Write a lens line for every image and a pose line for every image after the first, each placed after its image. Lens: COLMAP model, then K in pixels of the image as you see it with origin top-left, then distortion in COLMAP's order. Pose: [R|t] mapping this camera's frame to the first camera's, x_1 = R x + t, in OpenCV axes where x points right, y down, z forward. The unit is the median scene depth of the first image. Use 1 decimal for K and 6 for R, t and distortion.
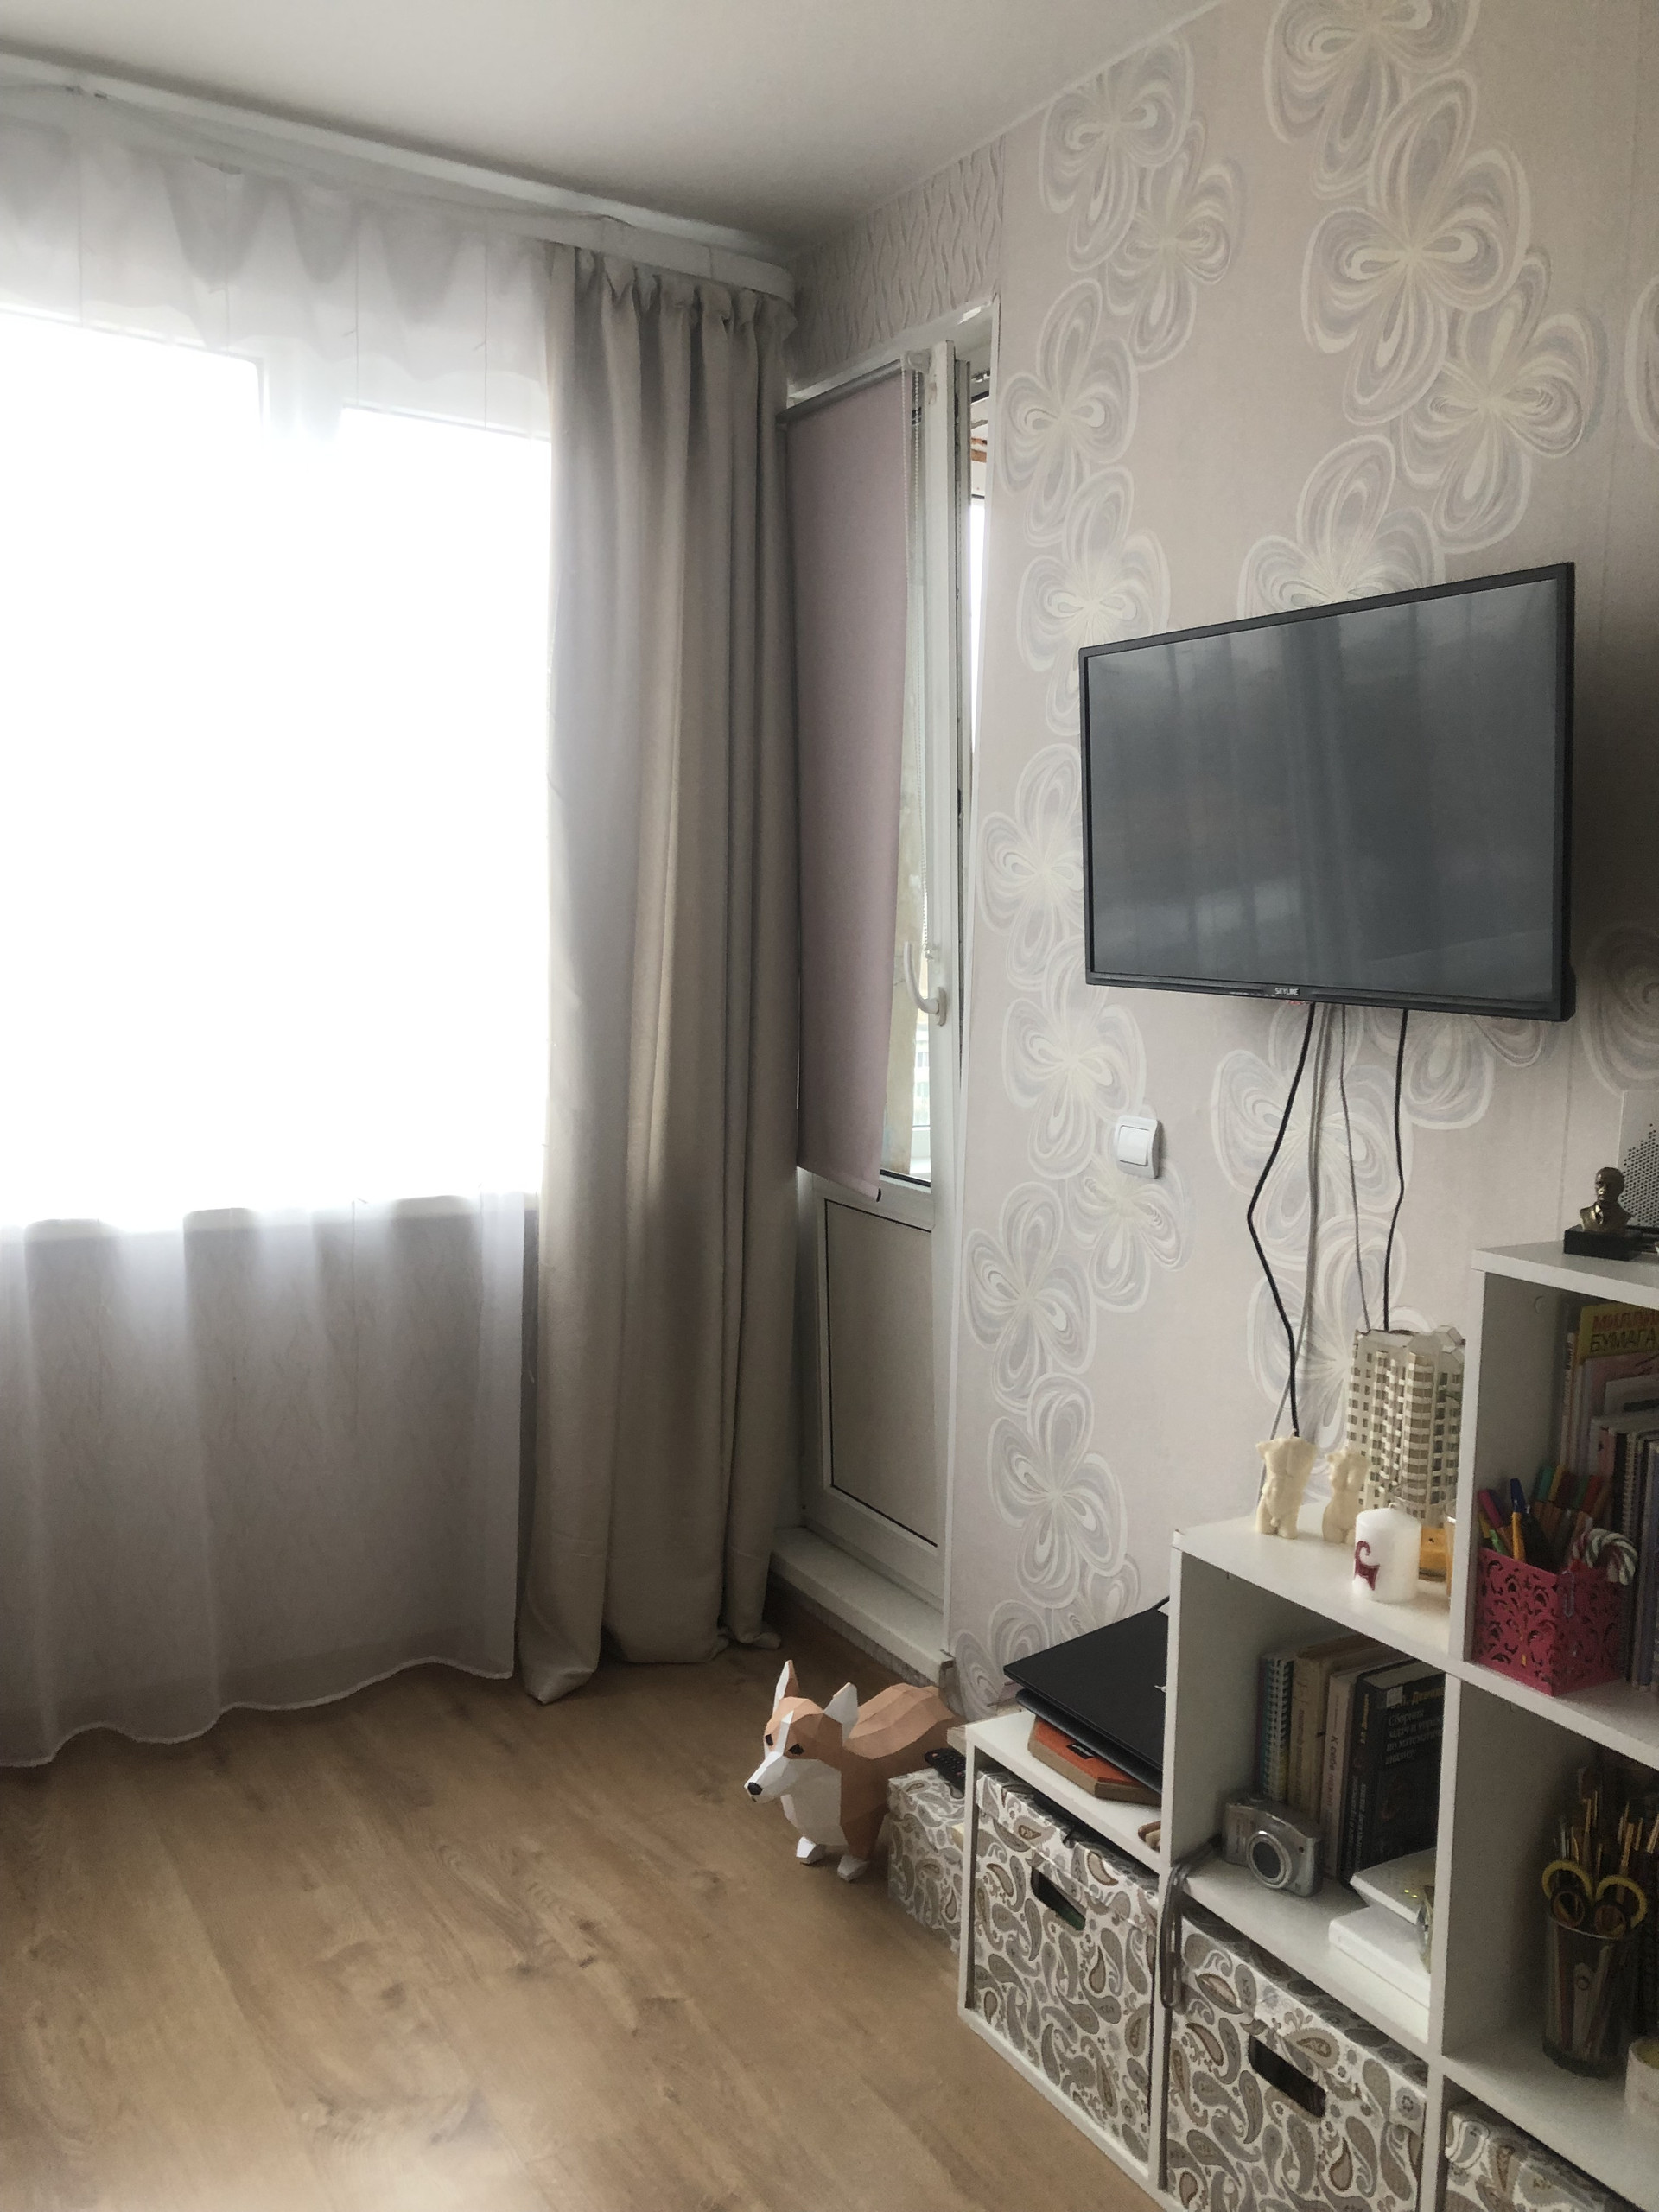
lens RADIAL K [[1748.1, 0, 829.5], [0, 1748.1, 1090.4], [0, 0, 1]] dist [0.023451, -0.030320]
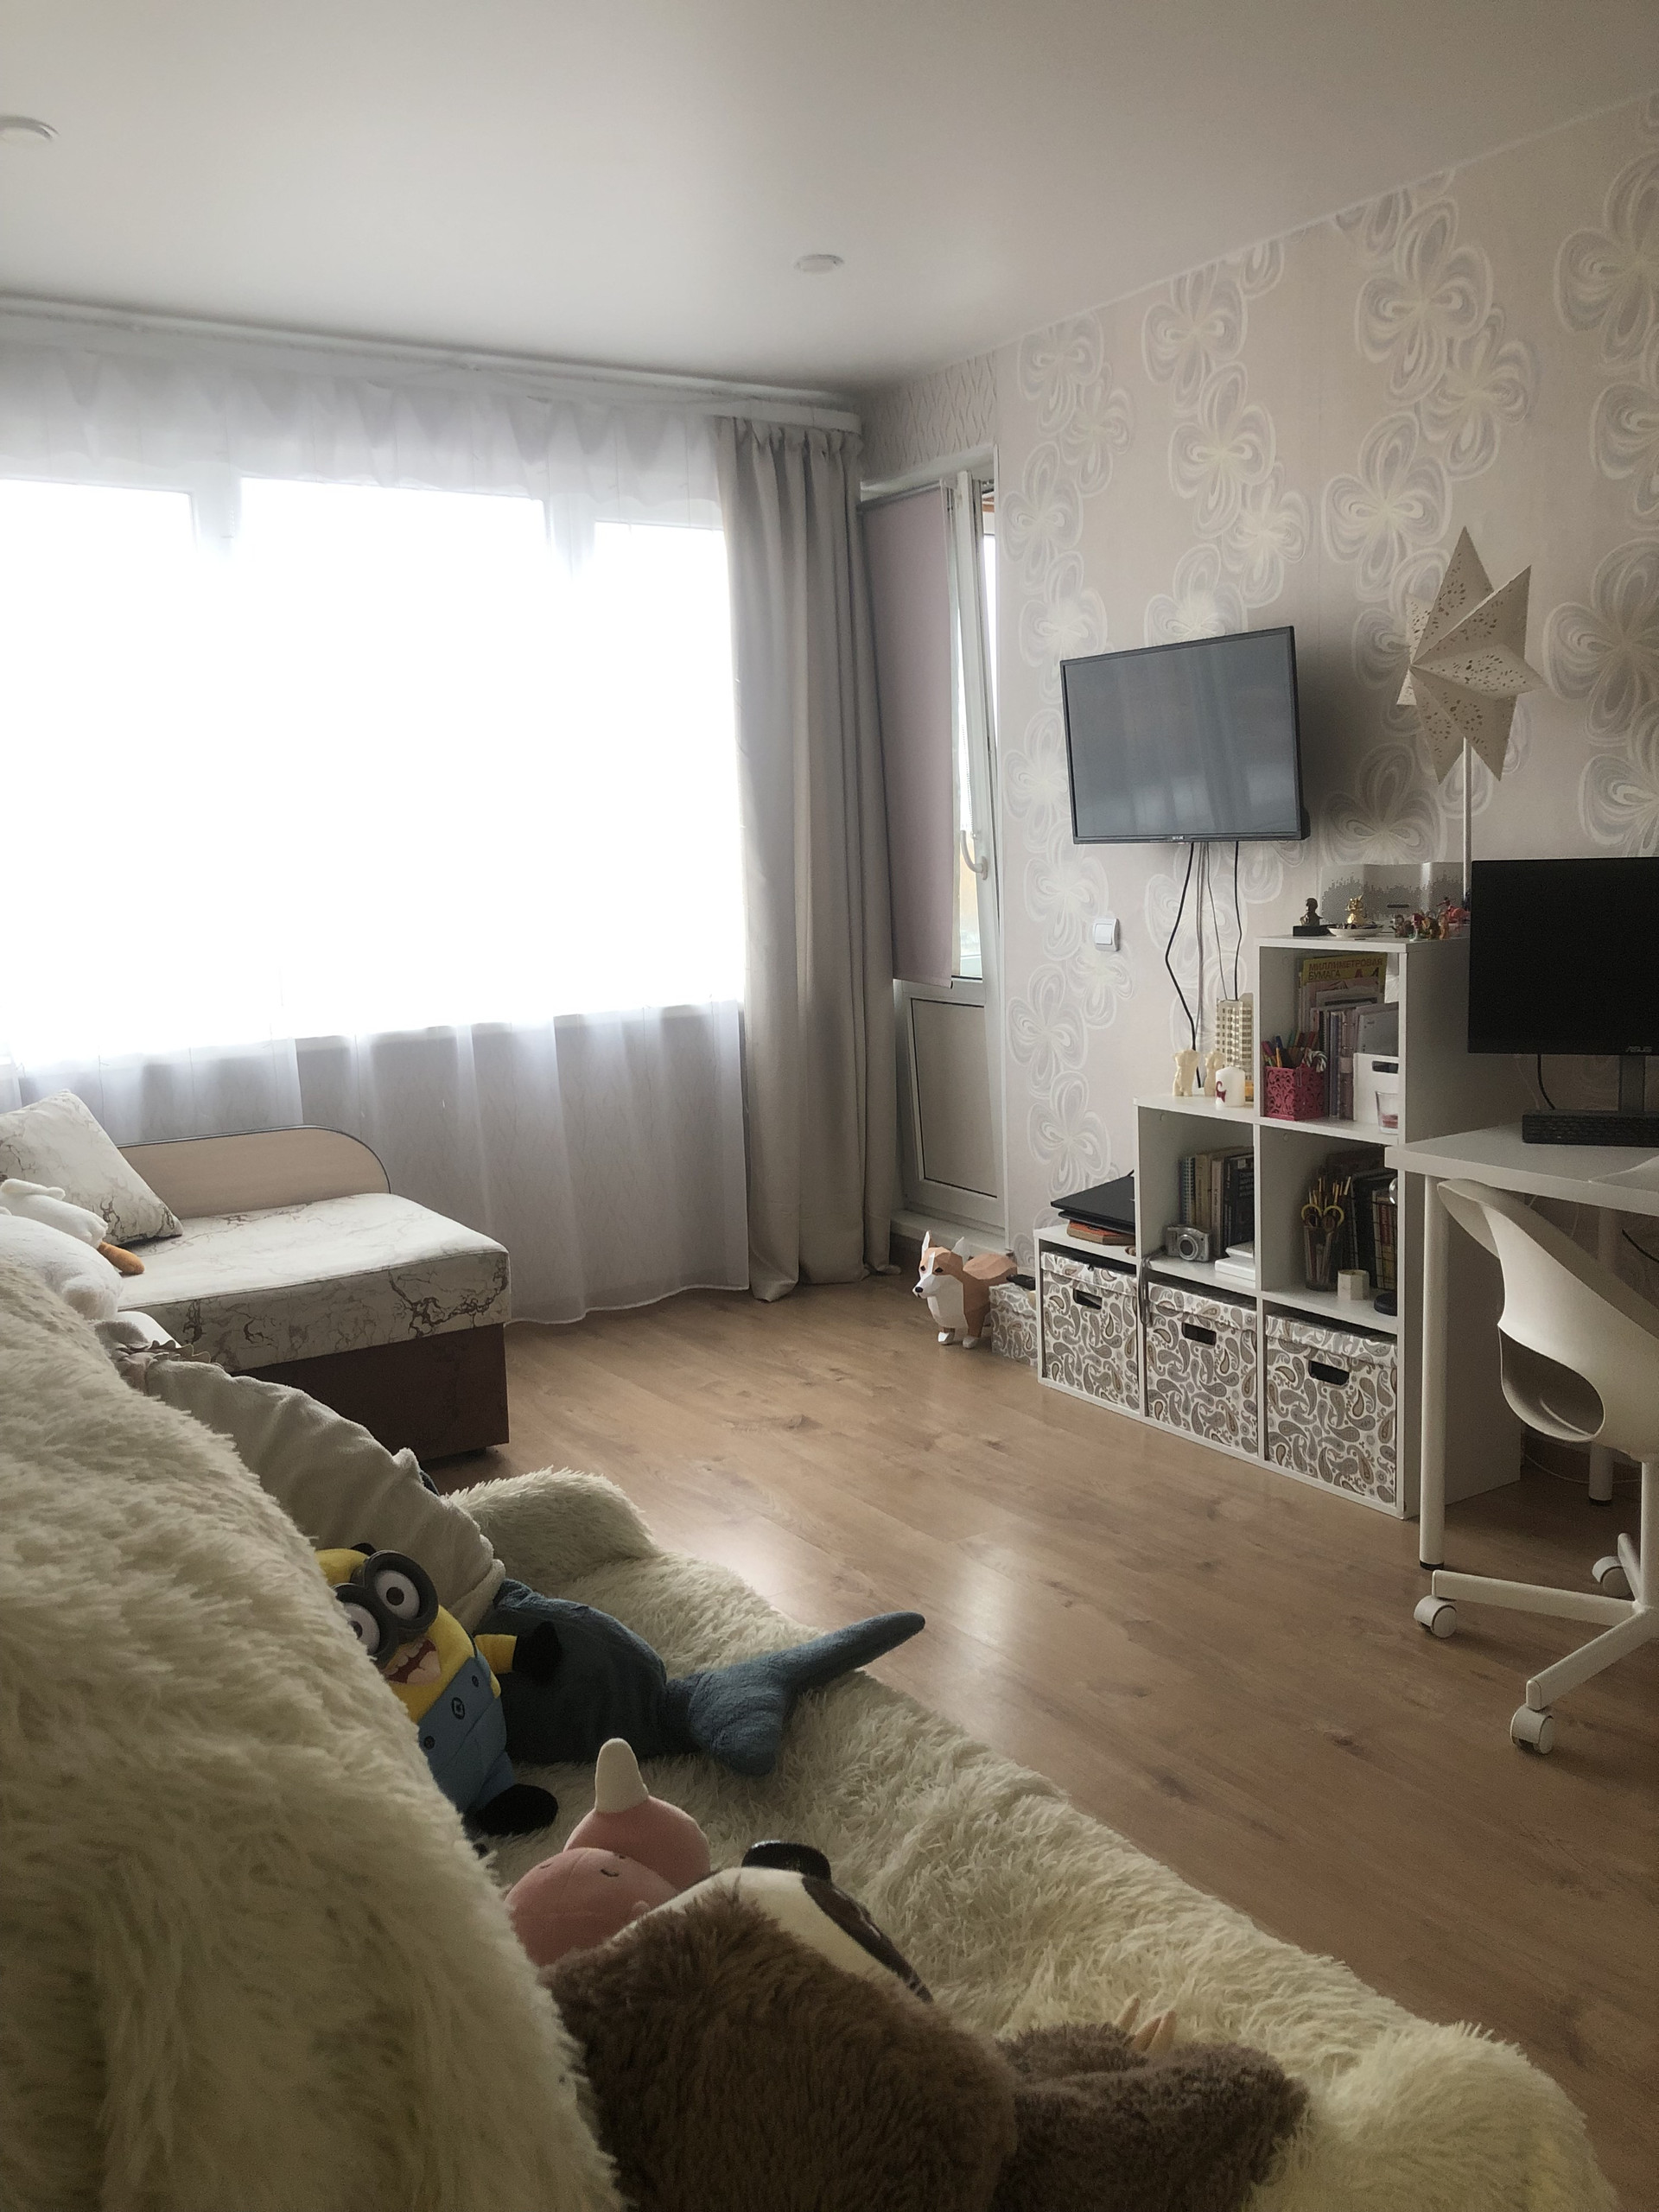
lens RADIAL K [[1748.1, 0, 831.6], [0, 1748.1, 1104.5], [0, 0, 1]] dist [0.023451, -0.030320]
pose [[0.997629, -0.064843, 0.023072, -0.162548], [0.063537, 0.996549, 0.053423, 0.095541], [-0.026457, -0.051831, 0.998305, -0.820428]]
